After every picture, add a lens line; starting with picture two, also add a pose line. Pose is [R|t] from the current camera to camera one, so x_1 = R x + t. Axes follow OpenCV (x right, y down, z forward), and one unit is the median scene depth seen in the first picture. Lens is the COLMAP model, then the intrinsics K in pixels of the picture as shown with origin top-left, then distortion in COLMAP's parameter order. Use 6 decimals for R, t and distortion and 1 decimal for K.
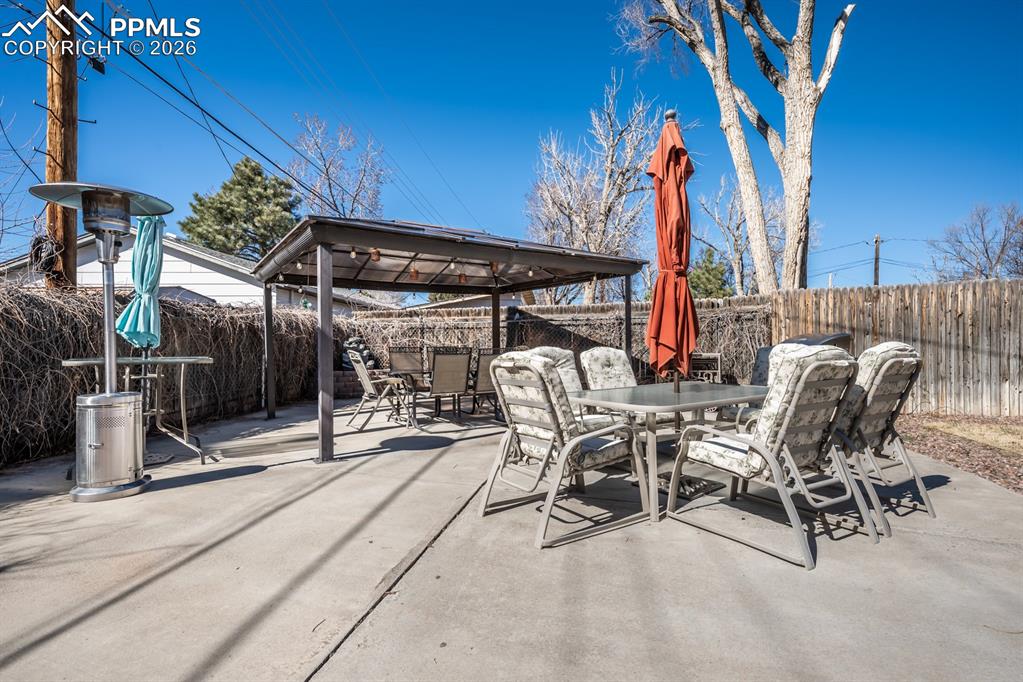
lens RADIAL K [[497.5, 0, 509.9], [0, 497.5, 350.9], [0, 0, 1]] dist [0.005528, -0.001394]
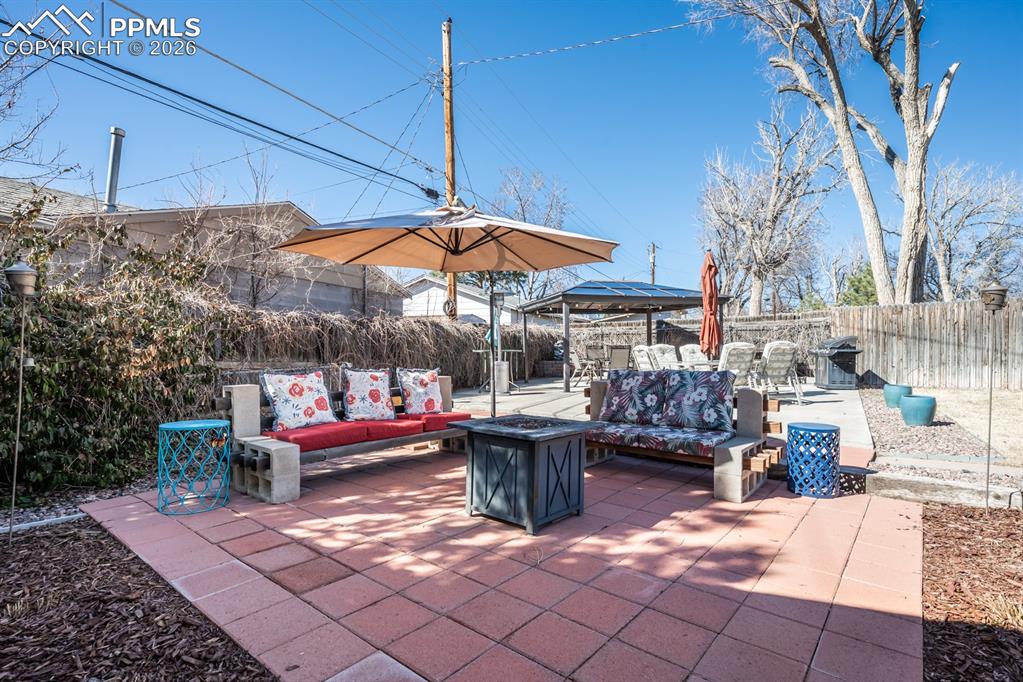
lens RADIAL K [[497.5, 0, 516.0], [0, 497.5, 354.3], [0, 0, 1]] dist [0.005528, -0.001394]
pose [[0.945913, 0.000482, -0.324421, 0.078086], [0.000332, 0.999997, 0.002454, 0.013720], [0.324421, -0.002429, 0.945910, -0.587672]]
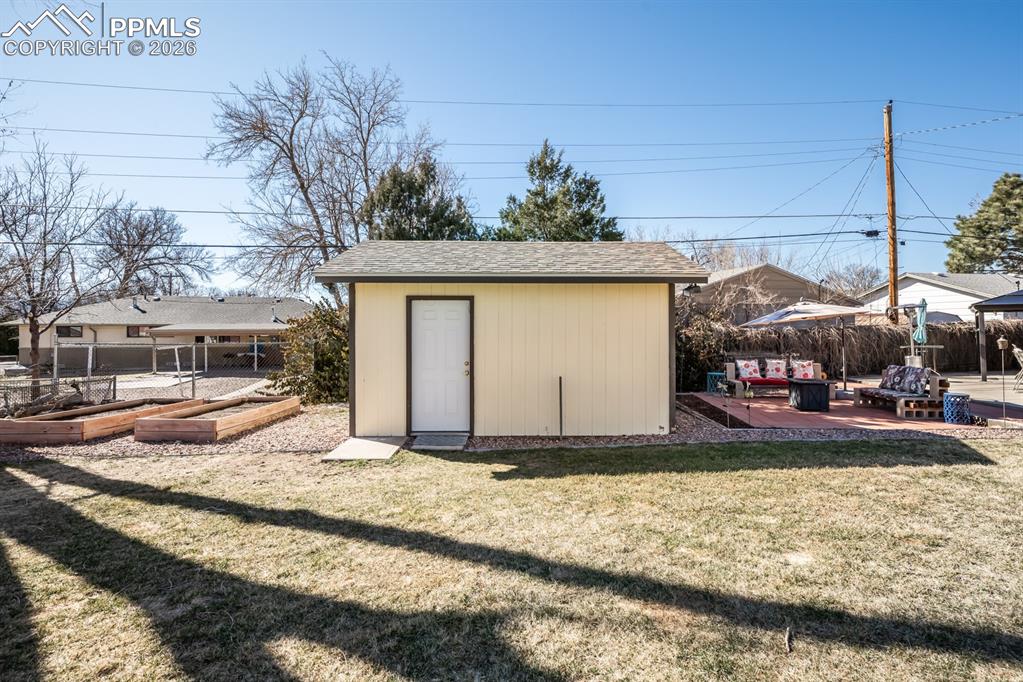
lens RADIAL K [[497.5, 0, 515.1], [0, 497.5, 321.1], [0, 0, 1]] dist [0.005528, -0.001394]
pose [[0.256011, -0.018181, -0.966503, 0.816106], [0.004044, 0.999835, -0.017736, -0.046651], [0.966665, 0.000632, 0.256042, -1.126576]]
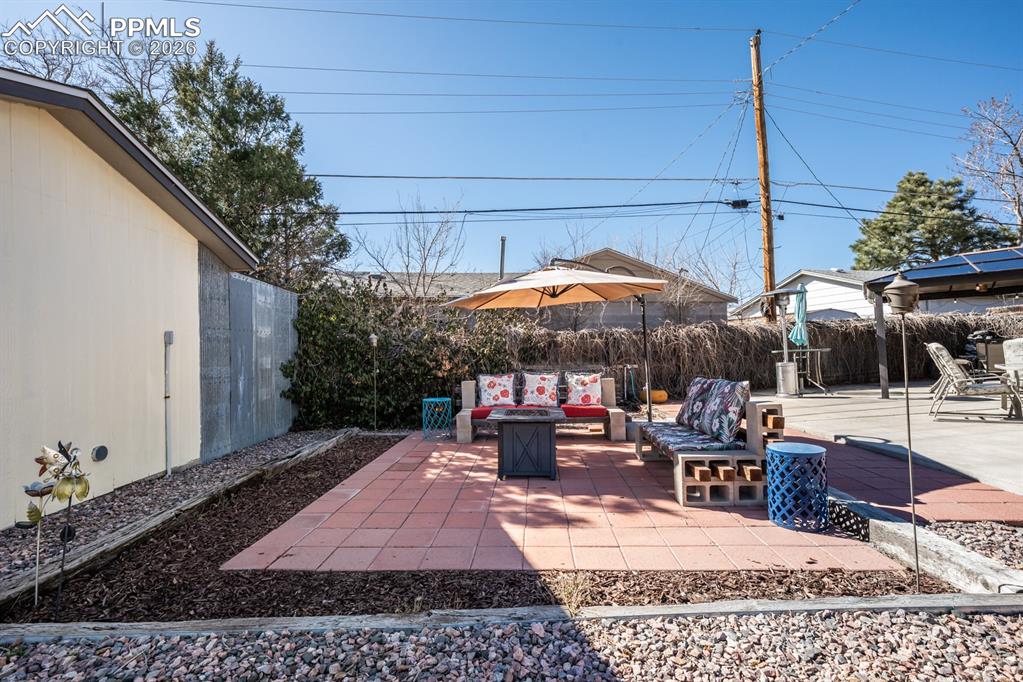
lens RADIAL K [[449.7, 0, 512.3], [0, 449.7, 338.0], [0, 0, 1]] dist [0.004491, -0.000117]
pose [[0.299514, -0.043436, -0.953103, 0.405750], [0.026559, 0.998956, -0.037180, 0.000843], [0.953722, -0.014178, 0.300355, -0.431180]]
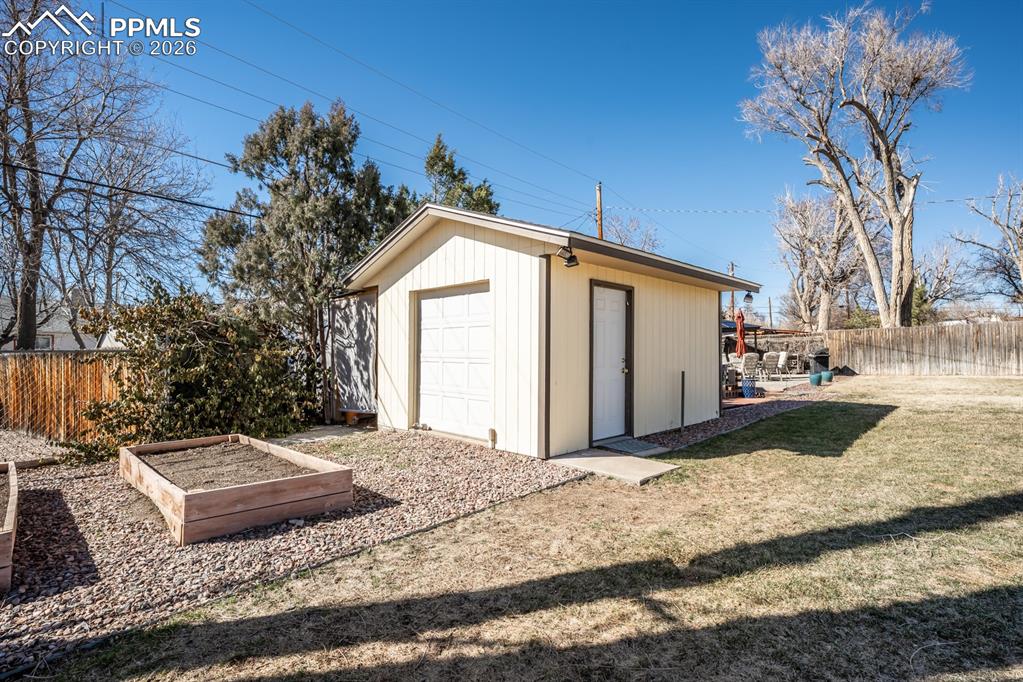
lens RADIAL K [[497.5, 0, 504.3], [0, 497.5, 334.7], [0, 0, 1]] dist [0.005528, -0.001394]
pose [[0.870230, -0.032368, -0.491581, 0.257832], [0.012119, 0.998944, -0.044322, -0.000966], [0.492496, 0.032613, 0.869703, -1.705781]]
